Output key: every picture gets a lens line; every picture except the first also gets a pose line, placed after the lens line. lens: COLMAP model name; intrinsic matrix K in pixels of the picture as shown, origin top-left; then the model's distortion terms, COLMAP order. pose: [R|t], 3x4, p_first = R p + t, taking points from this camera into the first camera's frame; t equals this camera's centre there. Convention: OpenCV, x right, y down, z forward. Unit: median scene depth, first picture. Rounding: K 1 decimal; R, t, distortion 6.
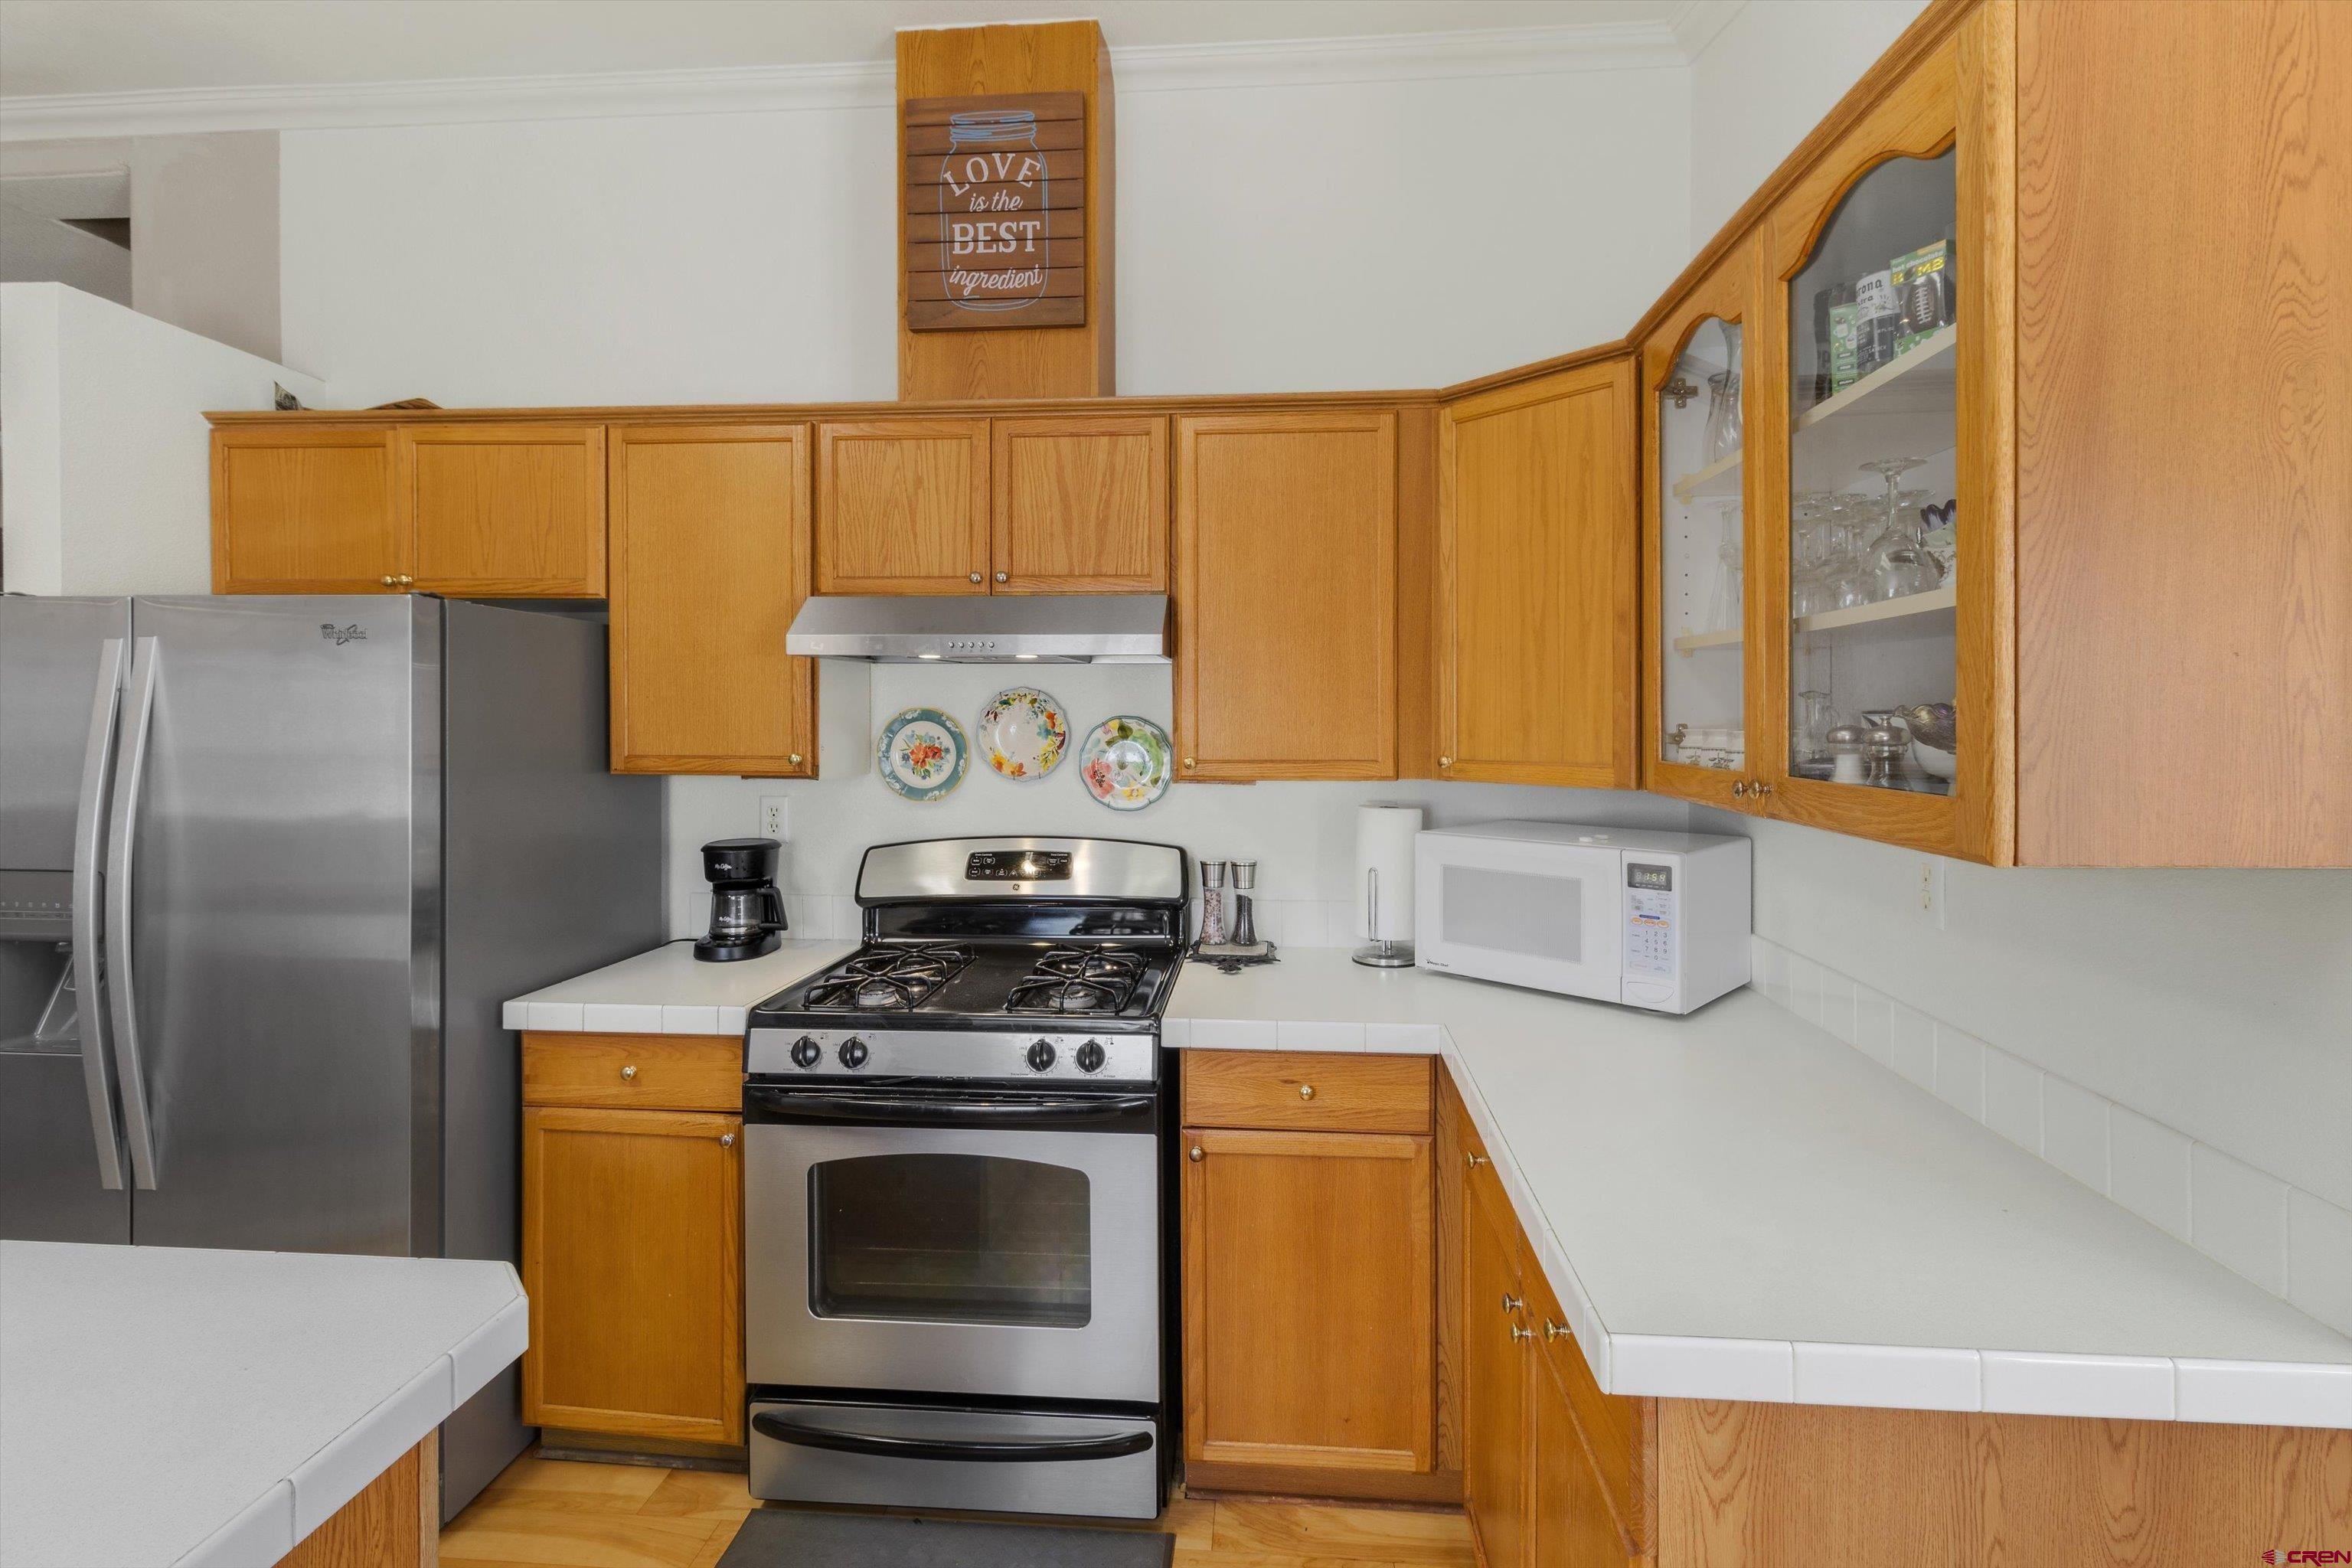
lens RADIAL K [[1093.3, 0, 1171.7], [0, 1093.3, 724.8], [0, 0, 1]] dist [0.004898, 0.000086]
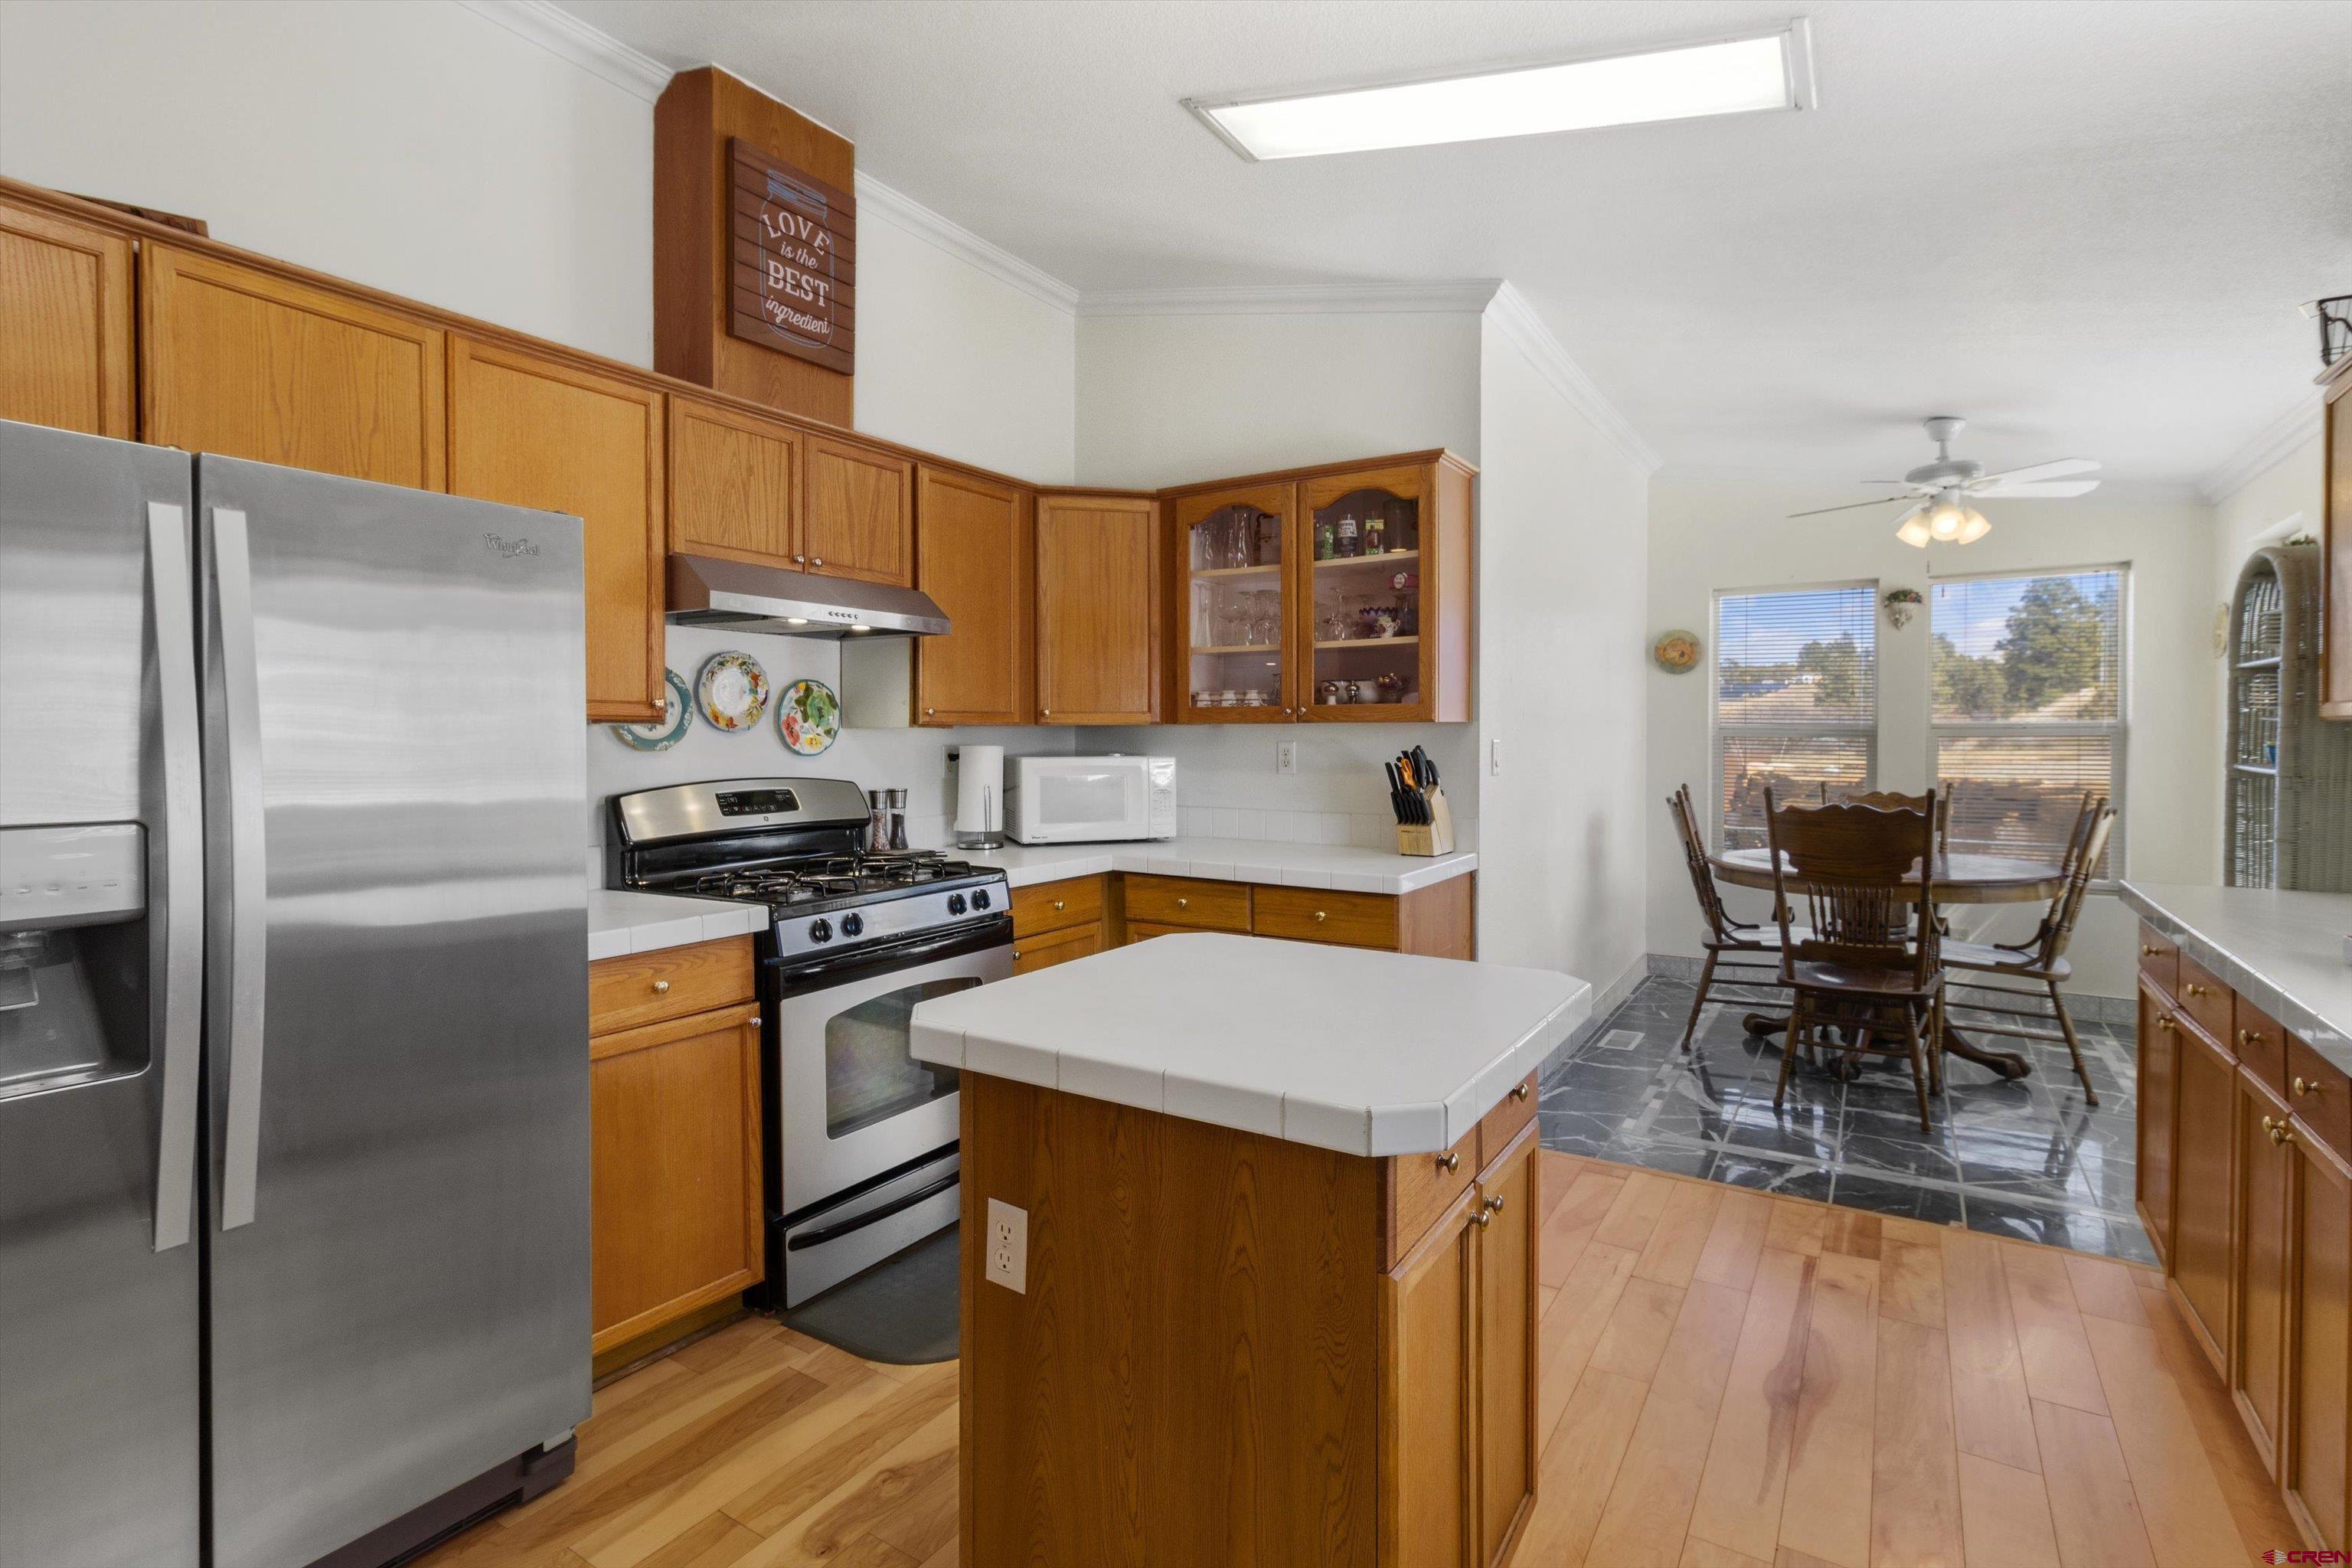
lens RADIAL K [[1117.6, 0, 1186.8], [0, 1117.6, 745.6], [0, 0, 1]] dist [0.008285, -0.000685]
pose [[0.463143, -0.010509, 0.886221, -1.078973], [0.010261, 0.999926, 0.006494, 0.070233], [-0.886224, 0.006086, 0.463217, 0.031398]]
